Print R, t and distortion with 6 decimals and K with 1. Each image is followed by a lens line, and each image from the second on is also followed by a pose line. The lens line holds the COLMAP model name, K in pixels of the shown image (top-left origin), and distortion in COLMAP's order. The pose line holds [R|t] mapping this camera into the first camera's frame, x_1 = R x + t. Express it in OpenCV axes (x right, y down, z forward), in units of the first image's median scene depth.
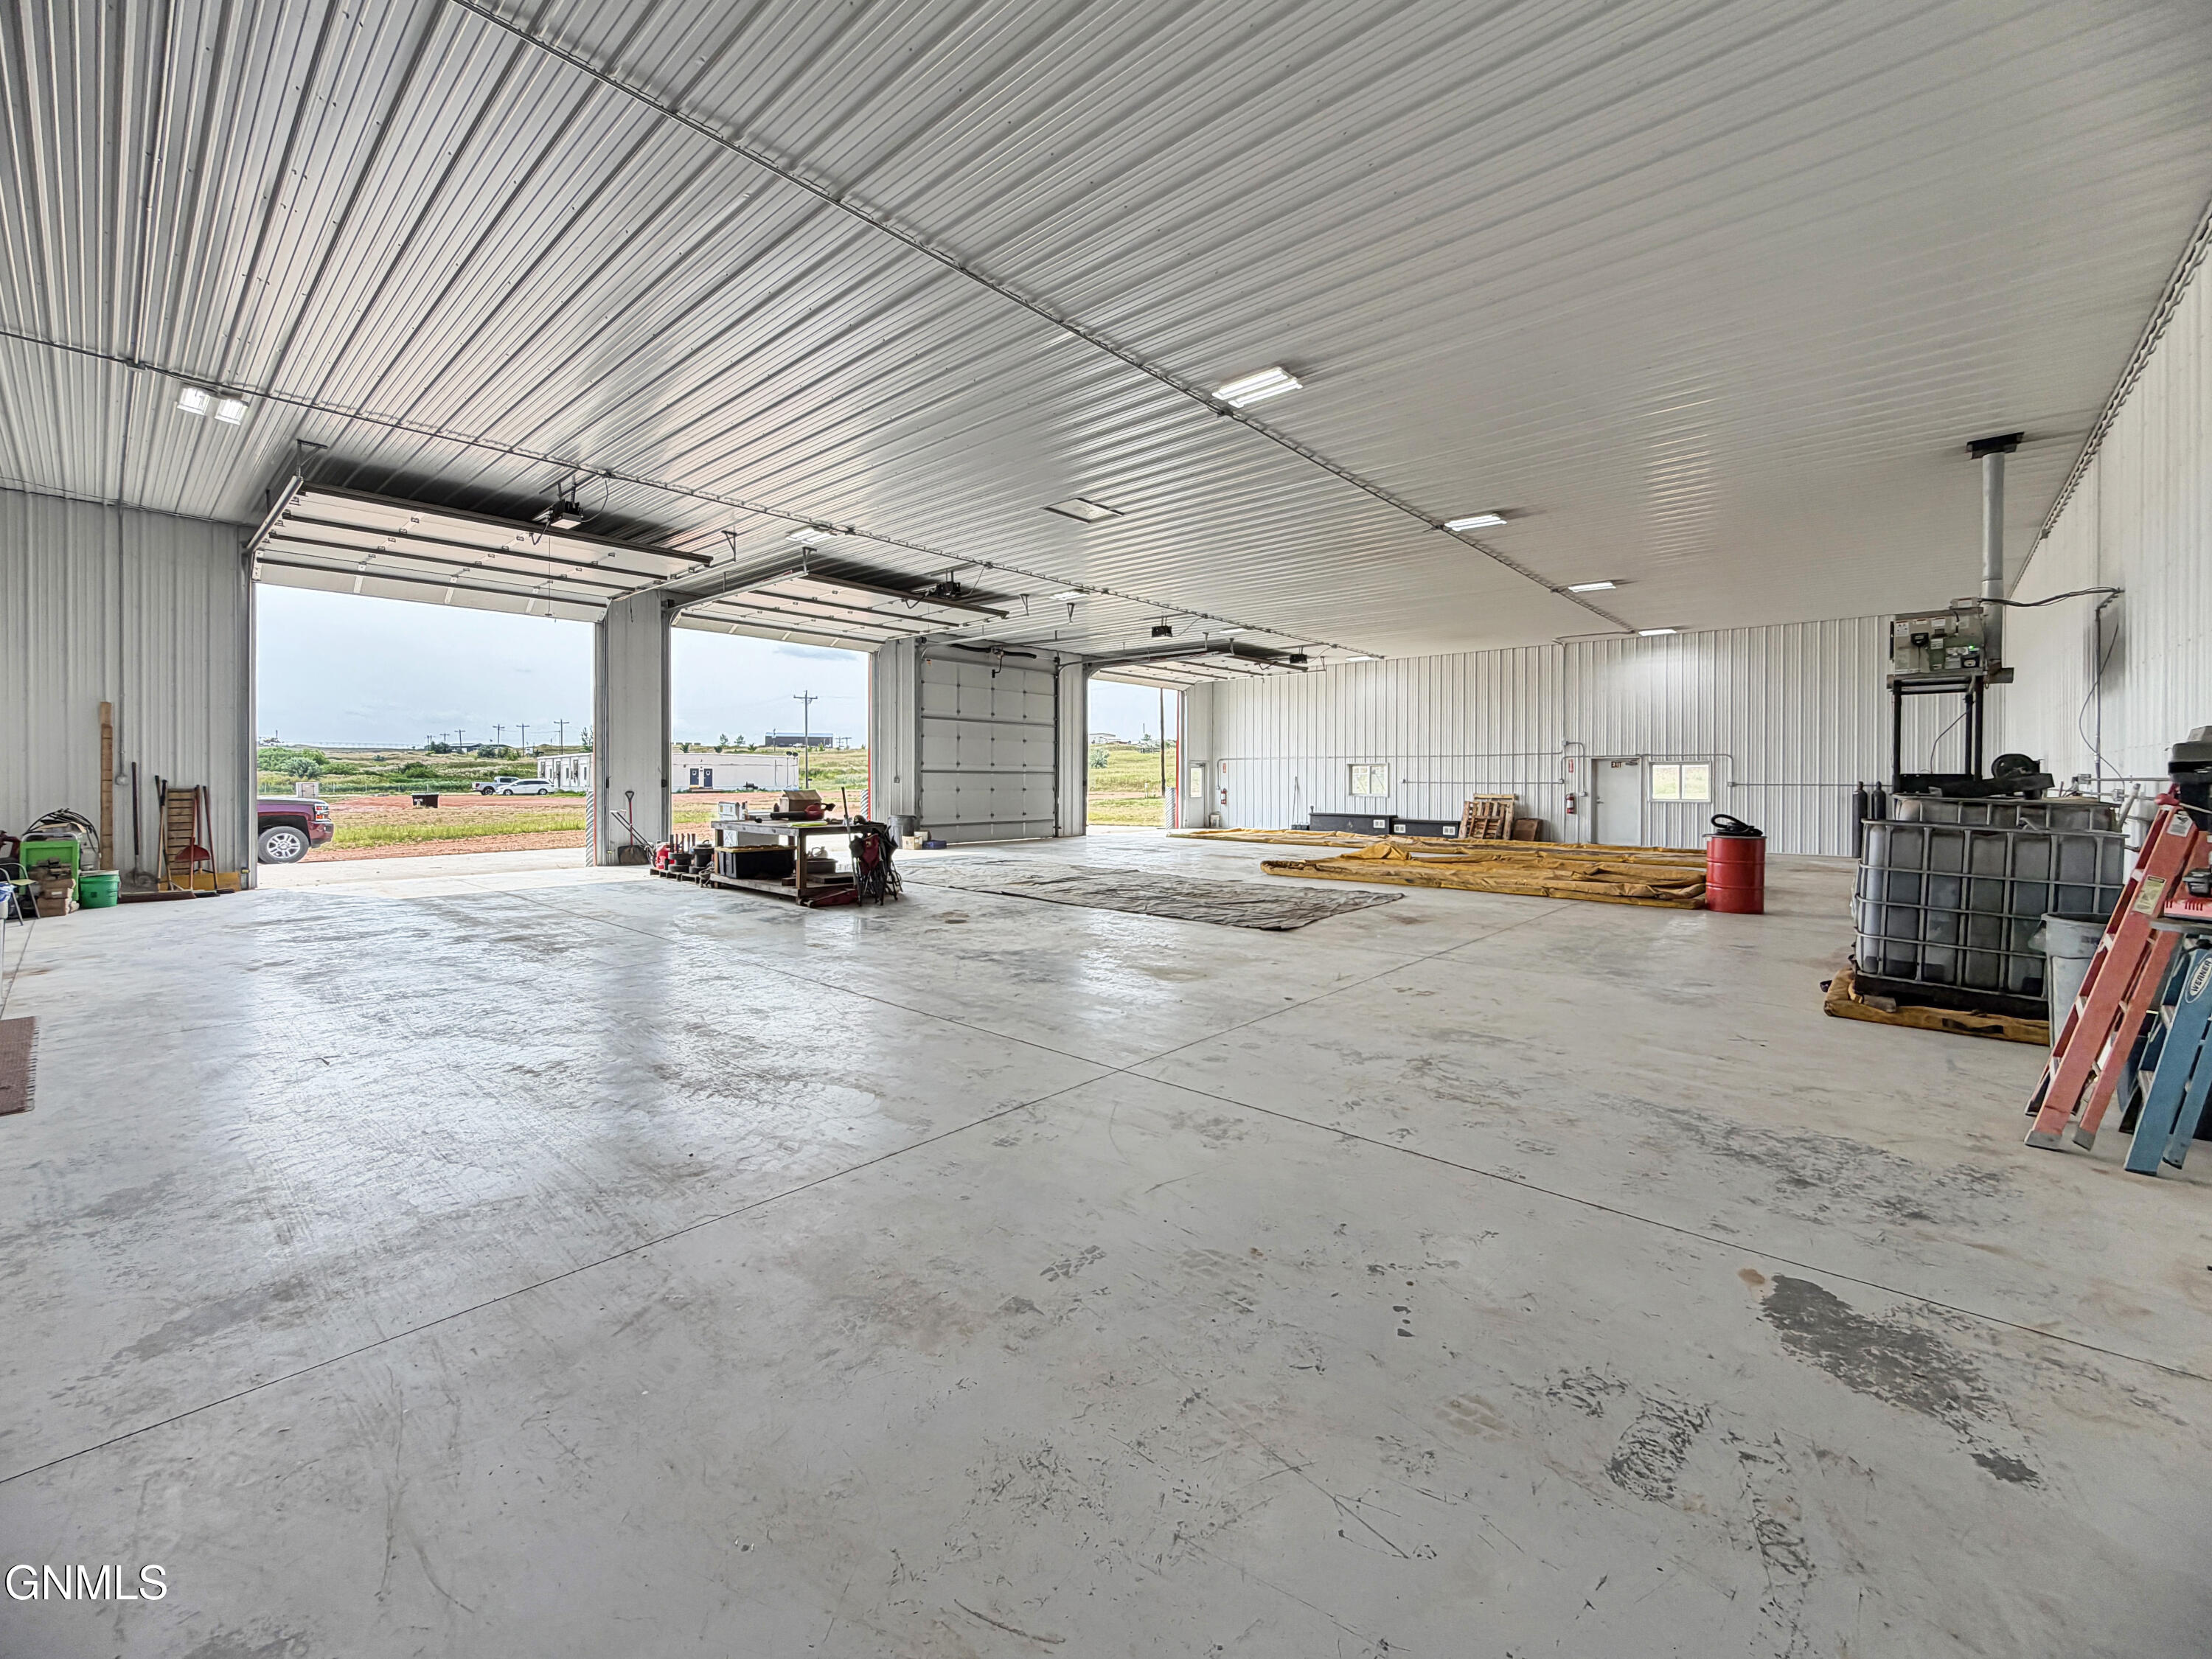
lens RADIAL K [[896.2, 0, 1106.0], [0, 896.2, 829.5], [0, 0, 1]] dist [0.001190, 0.000059]
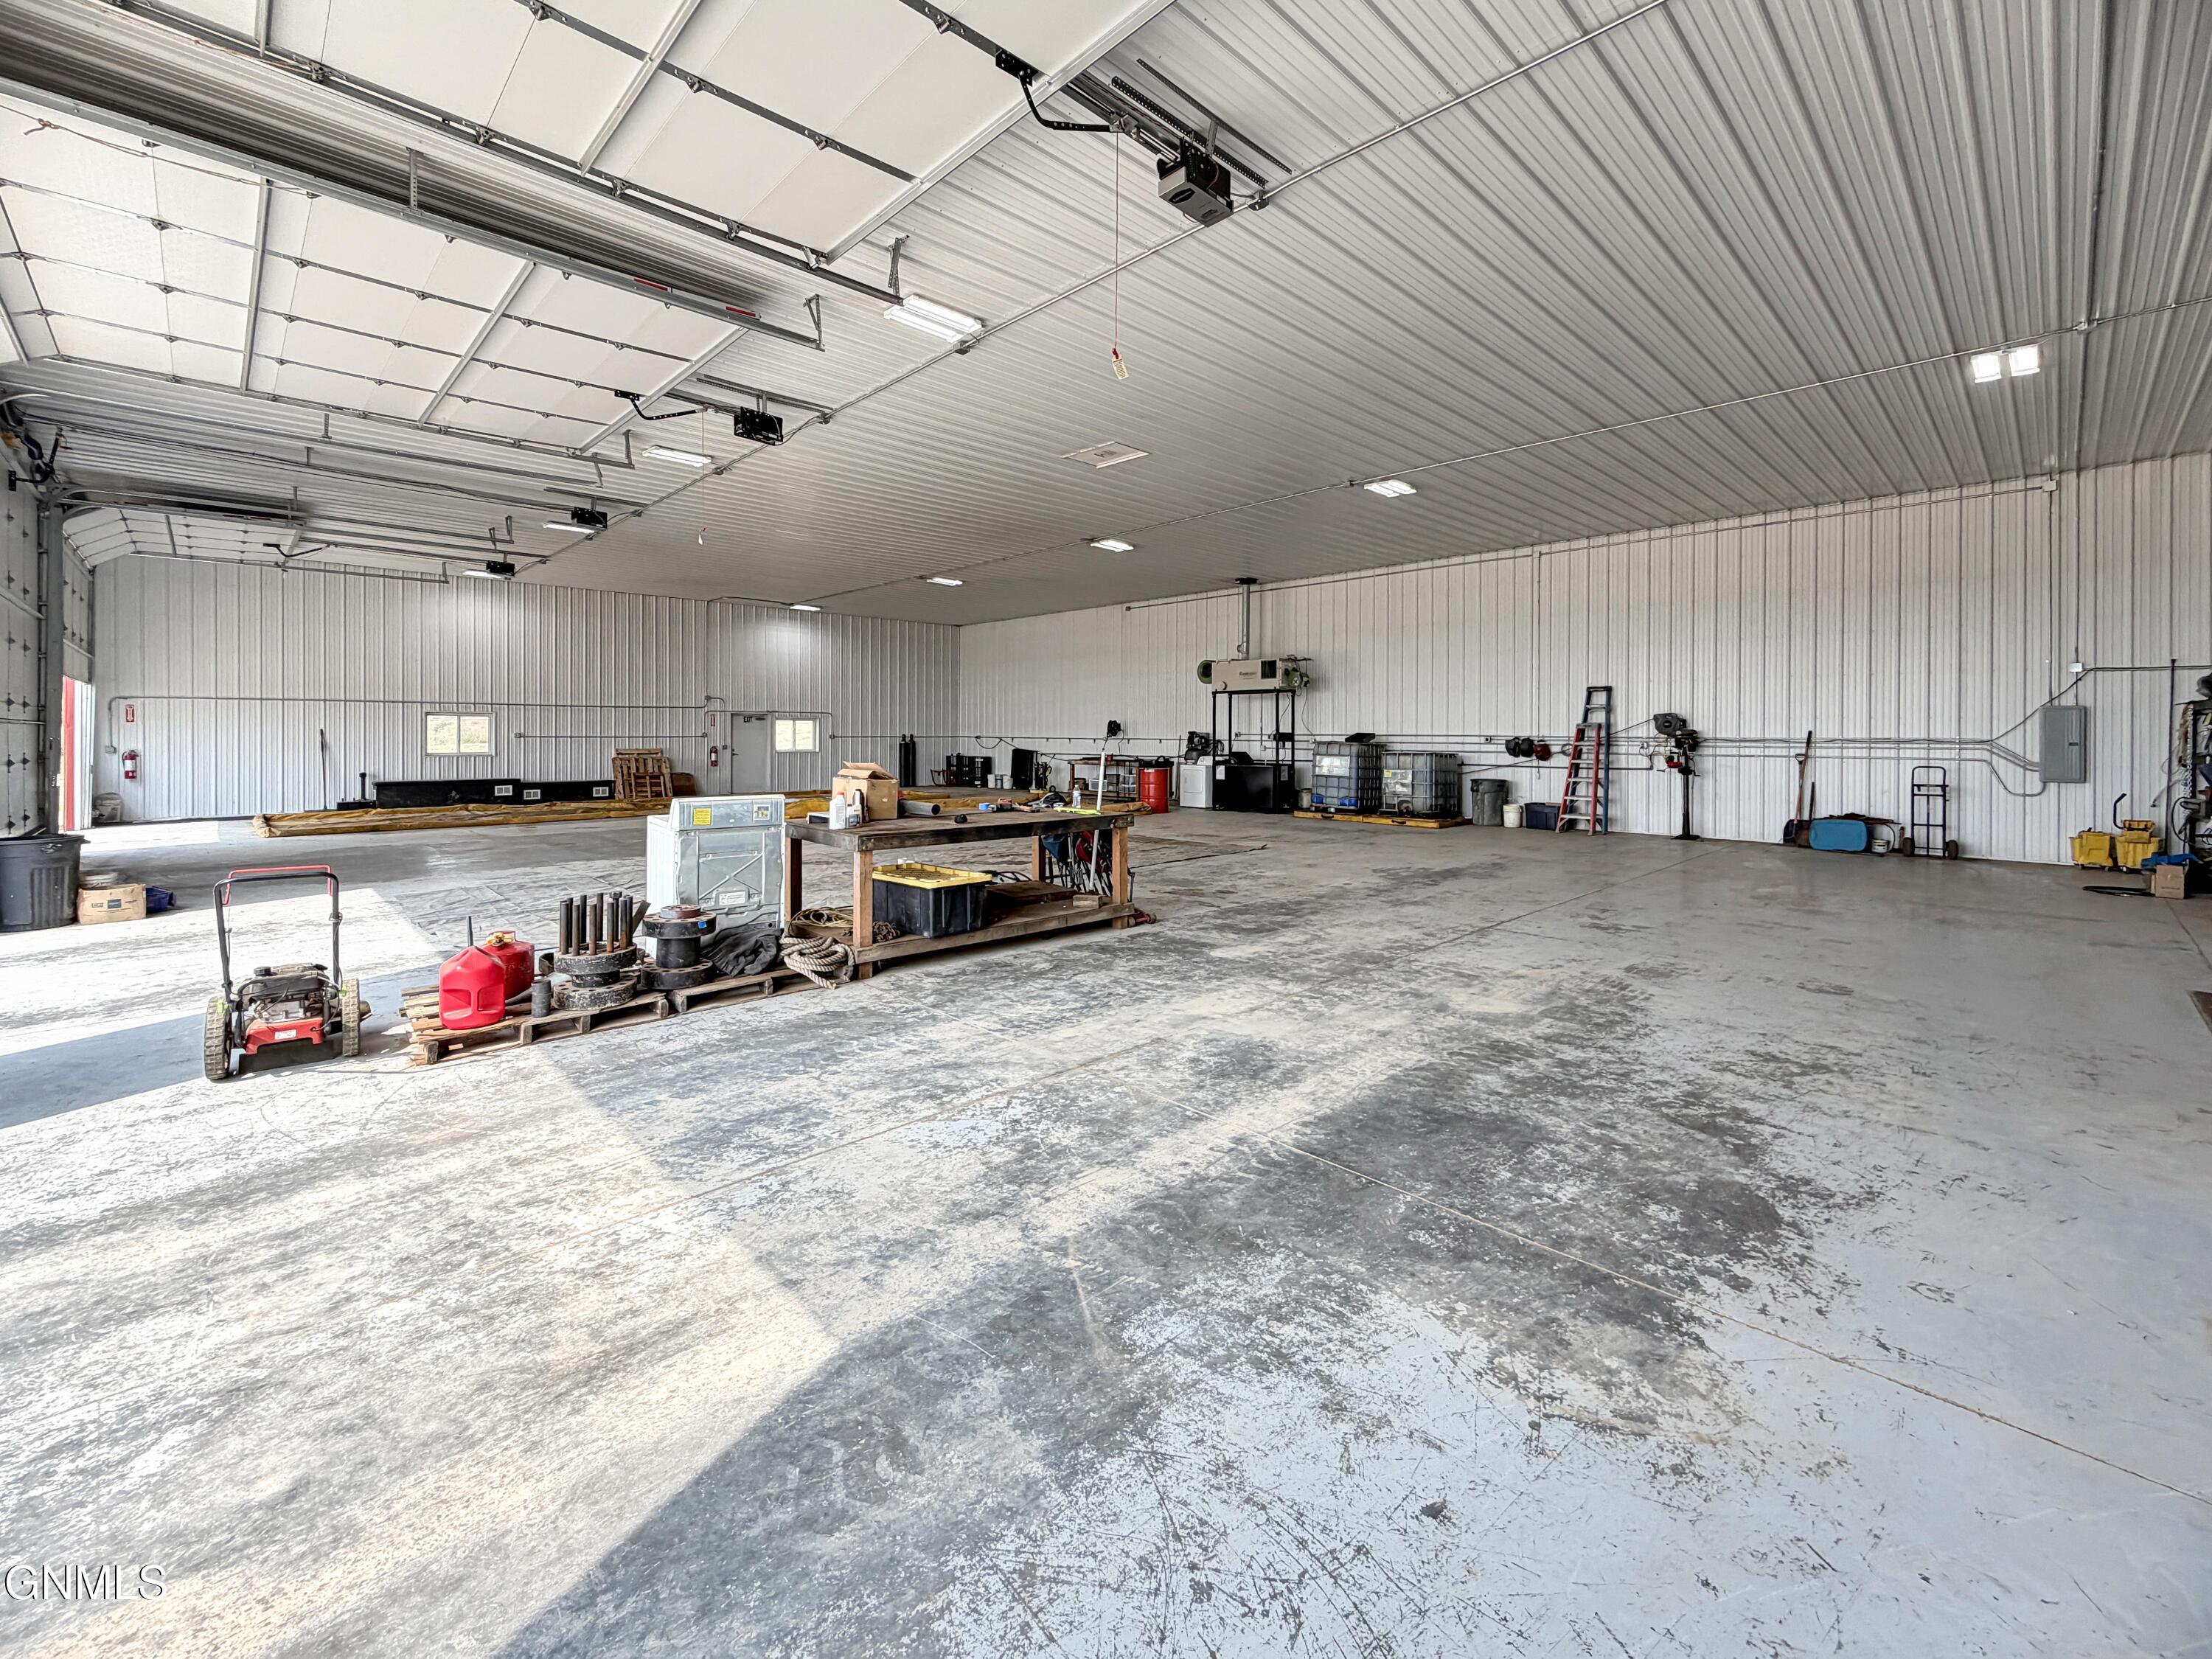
lens RADIAL K [[896.2, 0, 1106.0], [0, 896.2, 829.5], [0, 0, 1]] dist [0.001190, 0.000059]
pose [[0.058877, -0.110720, 0.992106, -0.471860], [0.054650, 0.992697, 0.107543, -0.029802], [-0.996768, 0.047887, 0.064498, 0.456803]]
